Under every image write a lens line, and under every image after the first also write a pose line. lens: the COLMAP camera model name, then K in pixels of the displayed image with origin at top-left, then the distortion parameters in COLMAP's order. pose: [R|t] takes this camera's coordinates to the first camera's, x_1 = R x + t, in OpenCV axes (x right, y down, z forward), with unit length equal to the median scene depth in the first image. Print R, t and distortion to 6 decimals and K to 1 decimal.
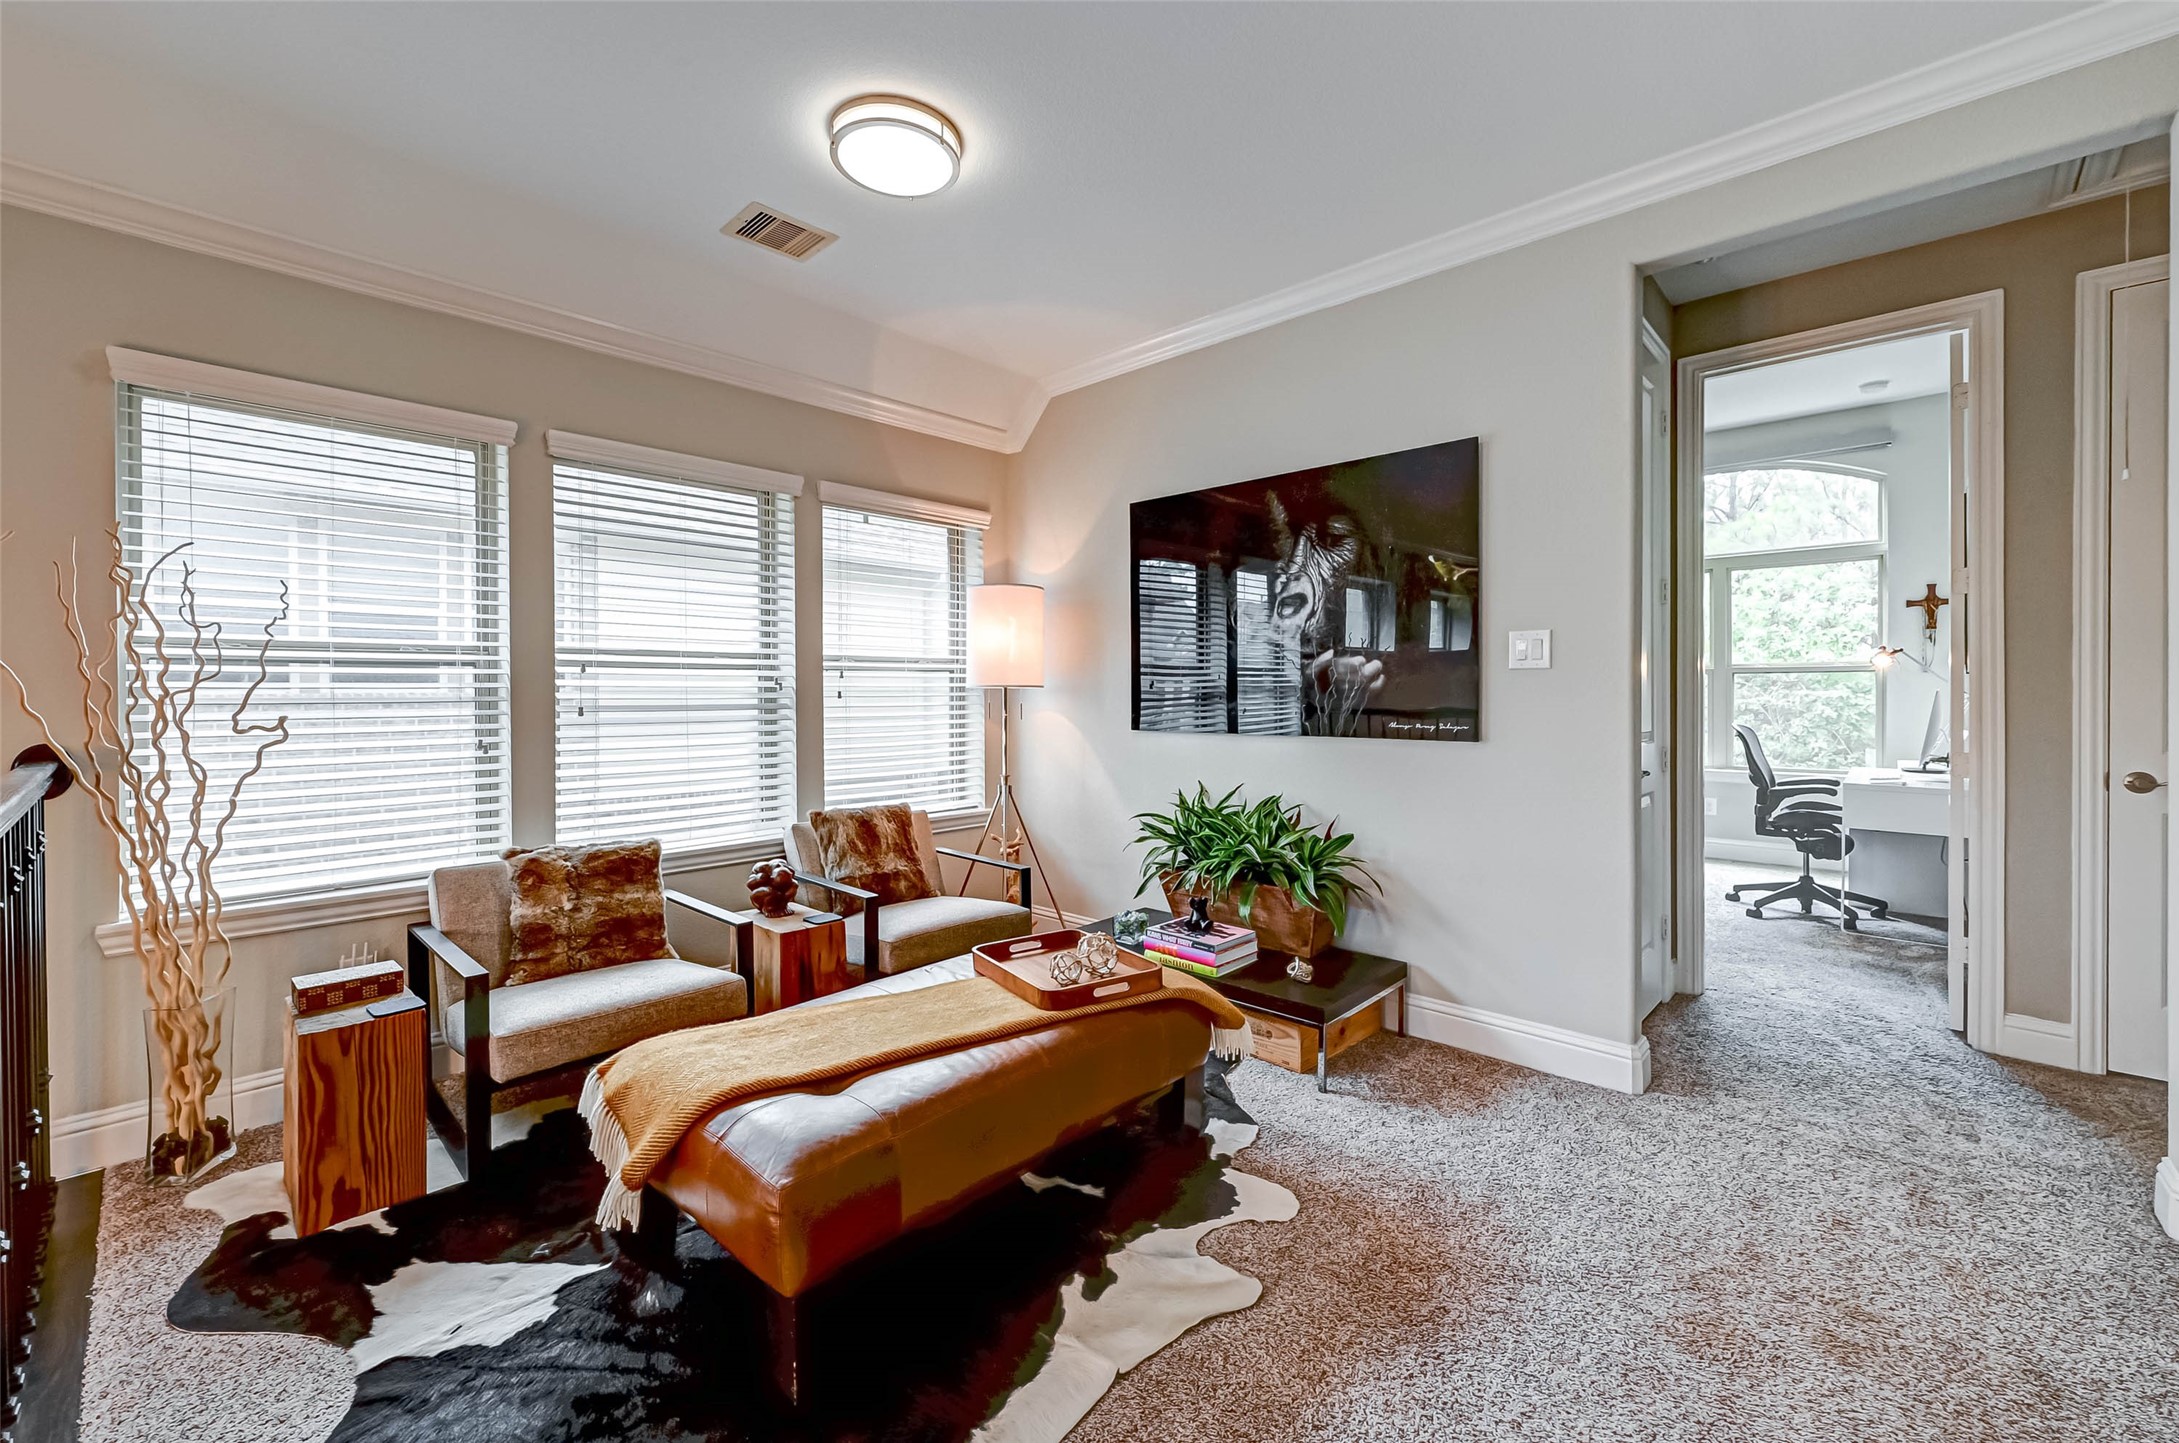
lens RADIAL K [[851.2, 0, 1082.5], [0, 851.2, 699.0], [0, 0, 1]] dist [-0.001473, -0.000087]
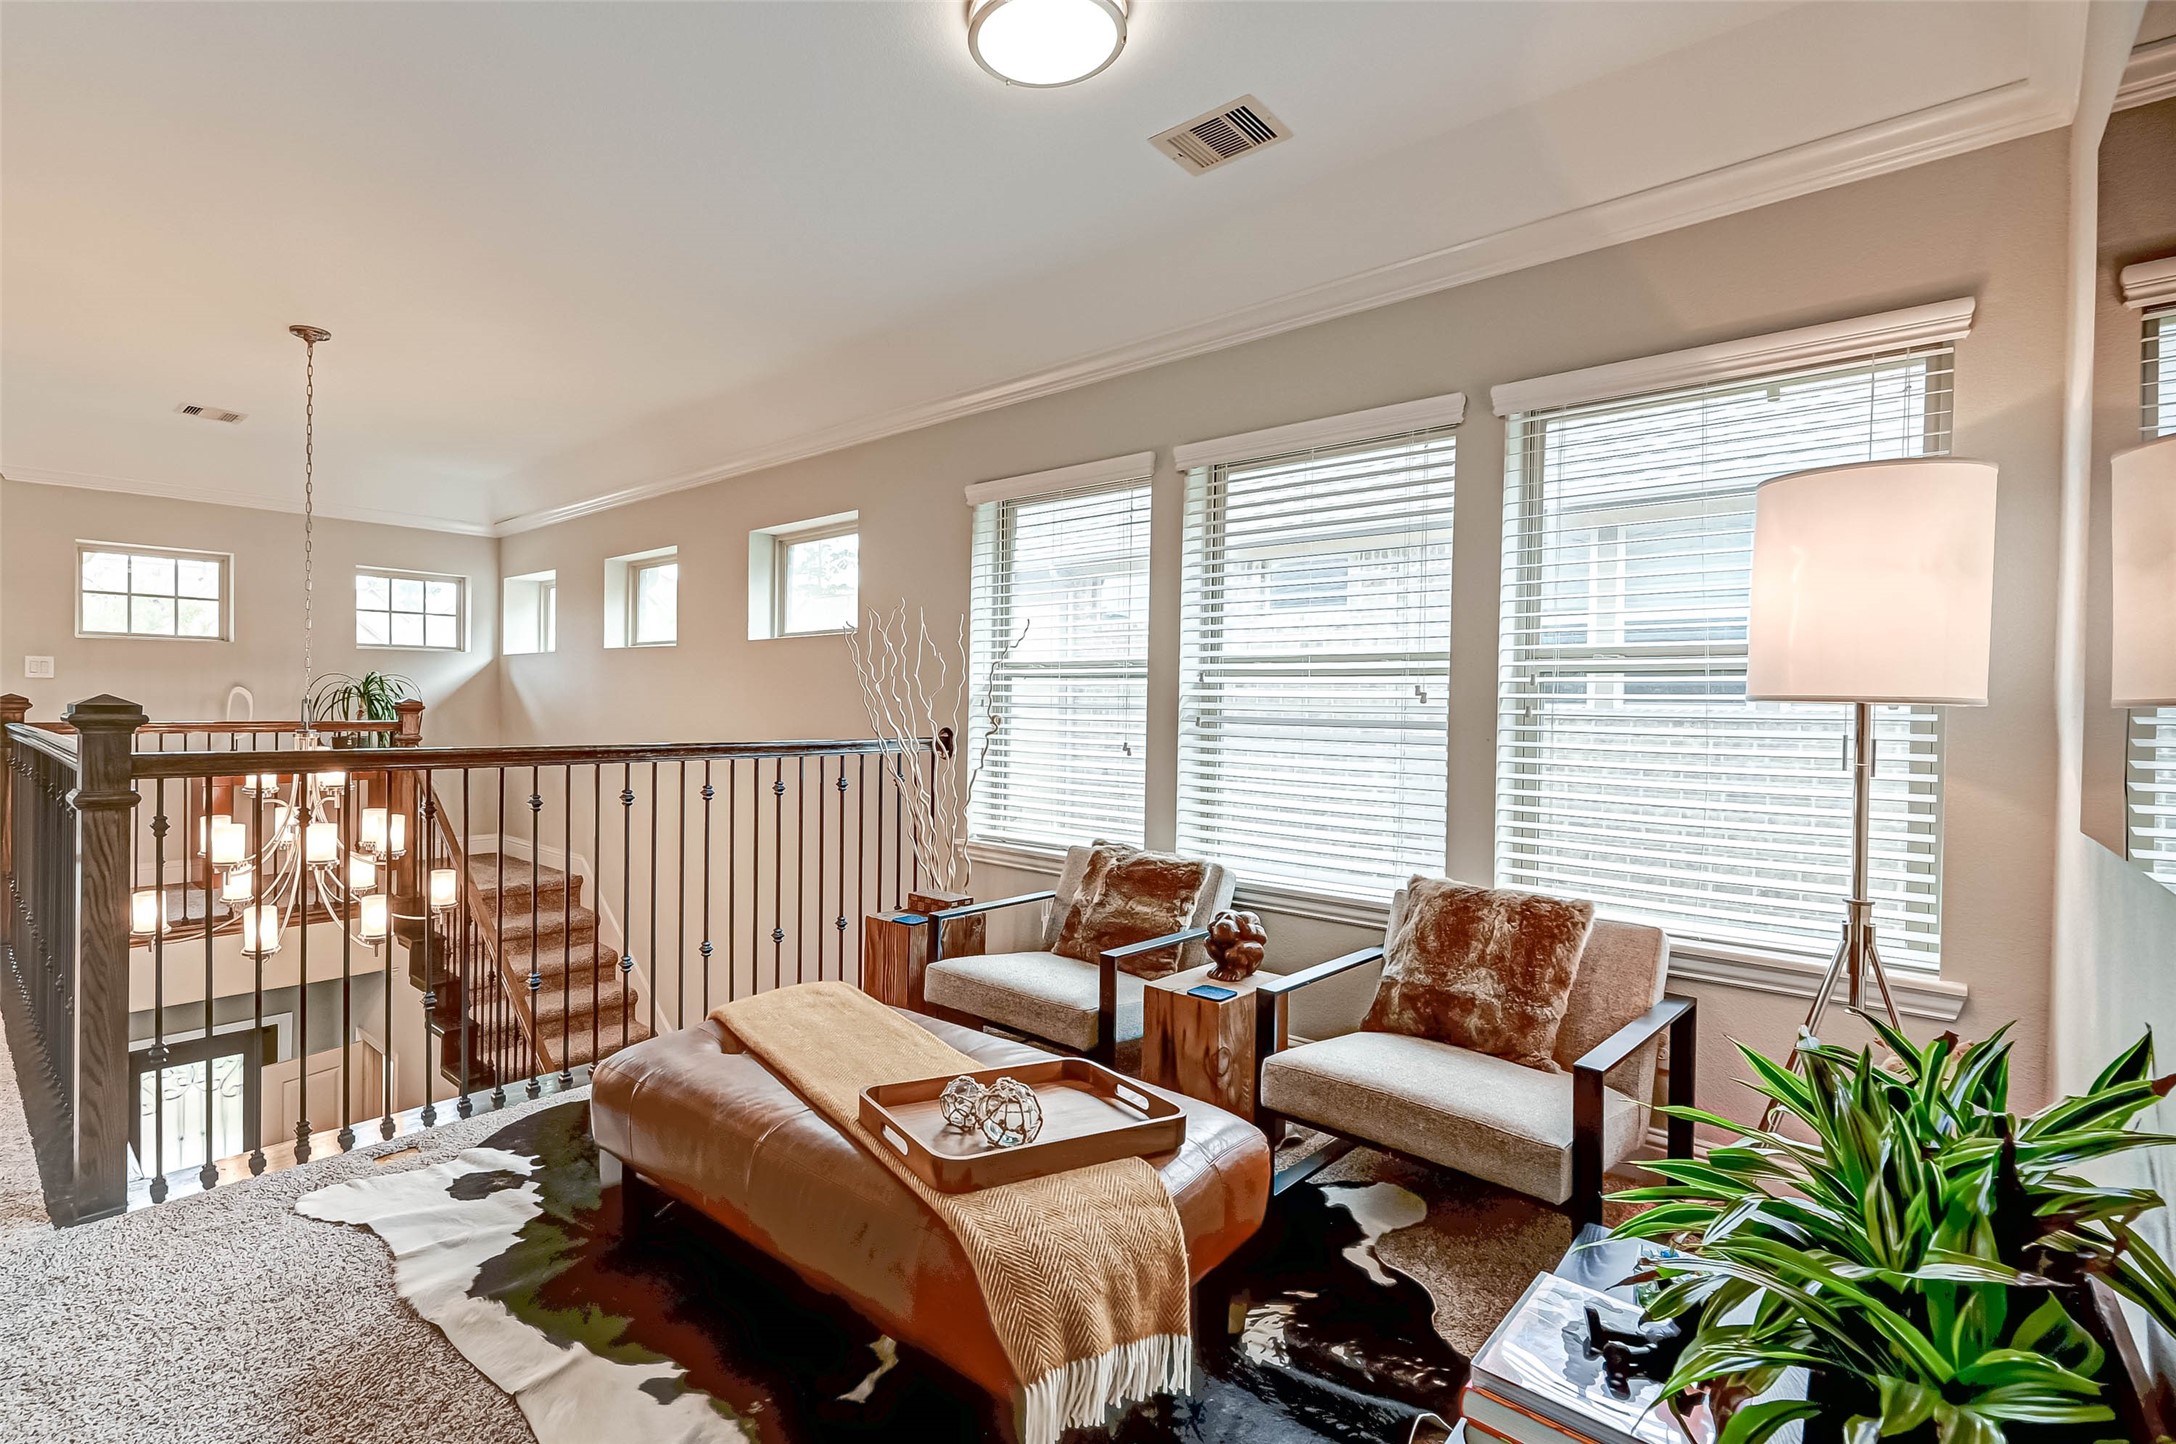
lens RADIAL K [[1079.9, 0, 1088.0], [0, 1079.9, 722.0], [0, 0, 1]] dist [-0.000406, 0.000051]
pose [[0.019934, 0.027167, -0.999432, 0.606980], [-0.020445, 0.999433, 0.026760, -0.013938], [0.999592, 0.019900, 0.020478, 0.768809]]
